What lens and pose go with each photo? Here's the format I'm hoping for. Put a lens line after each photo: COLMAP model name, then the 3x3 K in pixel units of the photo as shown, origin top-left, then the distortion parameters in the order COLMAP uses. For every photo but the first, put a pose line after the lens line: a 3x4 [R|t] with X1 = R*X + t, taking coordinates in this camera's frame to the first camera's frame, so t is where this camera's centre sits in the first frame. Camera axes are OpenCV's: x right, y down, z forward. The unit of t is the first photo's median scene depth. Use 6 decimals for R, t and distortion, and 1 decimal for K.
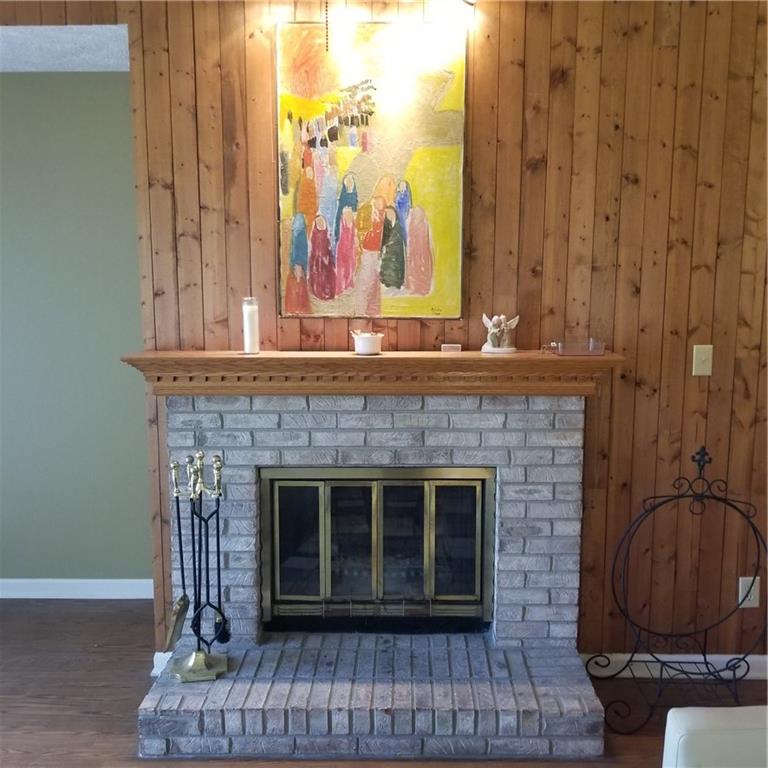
lens RADIAL K [[805.4, 0, 384.4], [0, 805.4, 387.2], [0, 0, 1]] dist [0.037002, 0.000000]
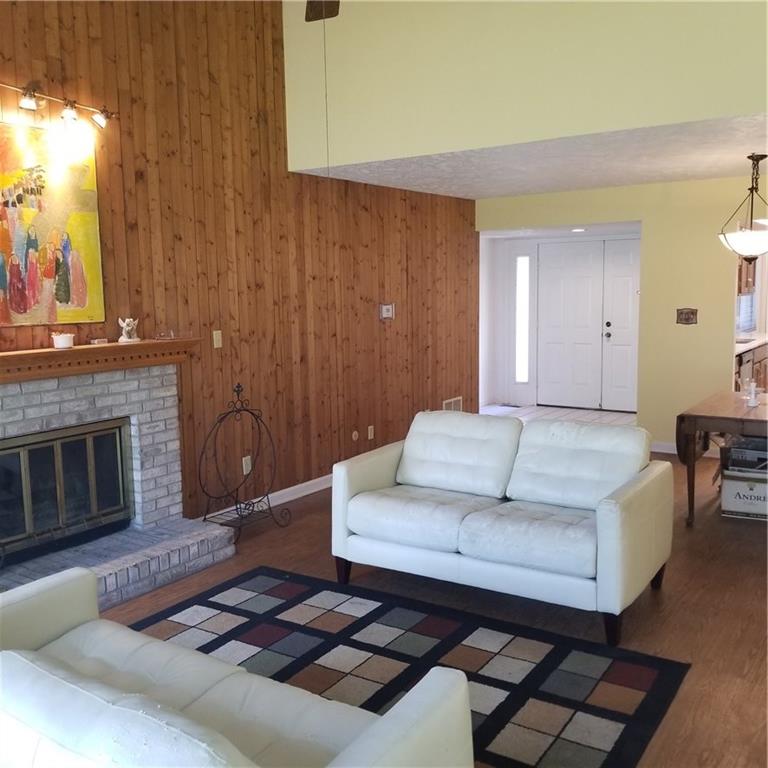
lens RADIAL K [[805.4, 0, 386.8], [0, 805.4, 377.4], [0, 0, 1]] dist [0.037002, 0.000000]
pose [[0.555387, -0.108212, 0.824521, -0.898378], [0.144037, 0.989029, 0.032781, 0.046731], [-0.819023, 0.100555, 0.564881, -0.310376]]
